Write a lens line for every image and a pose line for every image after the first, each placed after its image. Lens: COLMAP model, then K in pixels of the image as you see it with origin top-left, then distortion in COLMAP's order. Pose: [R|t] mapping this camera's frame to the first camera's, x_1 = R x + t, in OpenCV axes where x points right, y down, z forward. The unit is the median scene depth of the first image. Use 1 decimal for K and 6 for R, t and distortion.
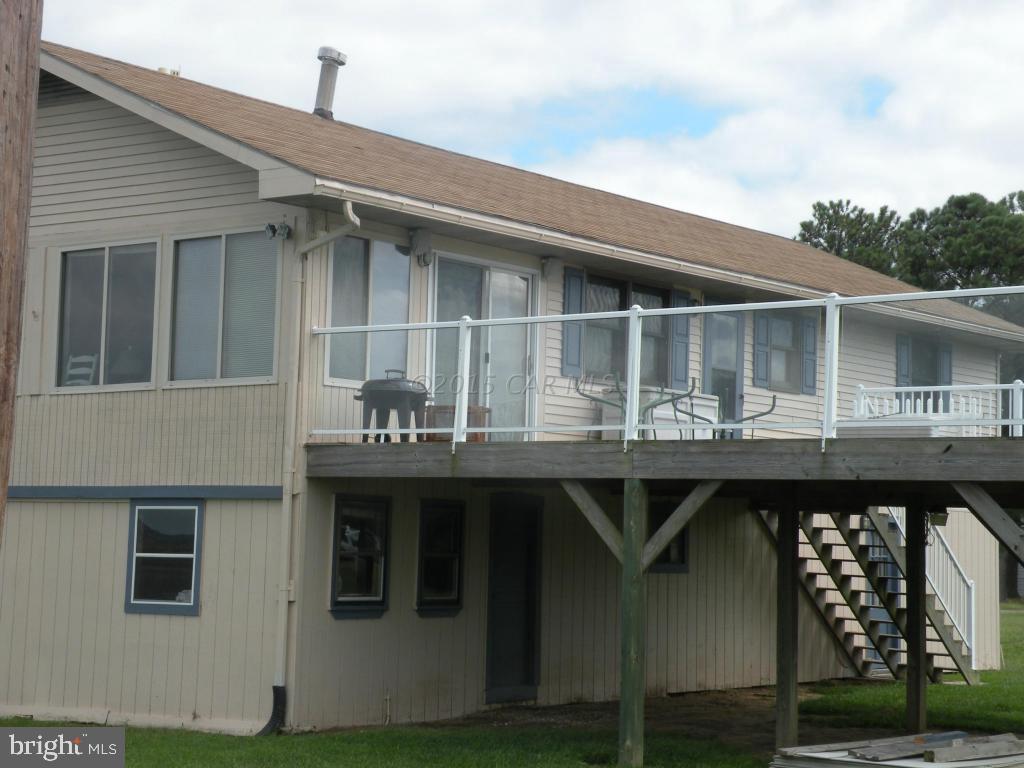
lens RADIAL K [[2067.3, 0, 511.6], [0, 2067.3, 381.7], [0, 0, 1]] dist [0.329762, 0.000000]
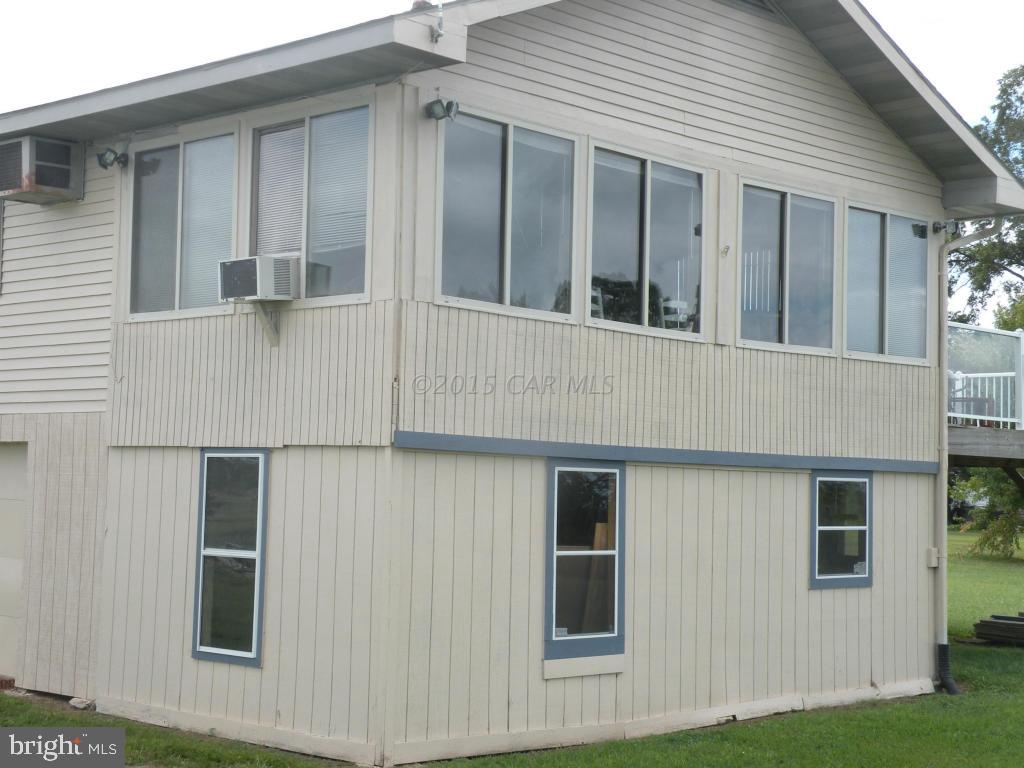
lens RADIAL K [[1662.9, 0, 511.5], [0, 1662.9, 384.6], [0, 0, 1]] dist [0.224107, 0.000000]
pose [[0.122565, 0.033828, 0.991884, -0.961837], [-0.097327, 0.995011, -0.021908, 0.048286], [-0.987677, -0.093852, 0.125246, 1.054443]]
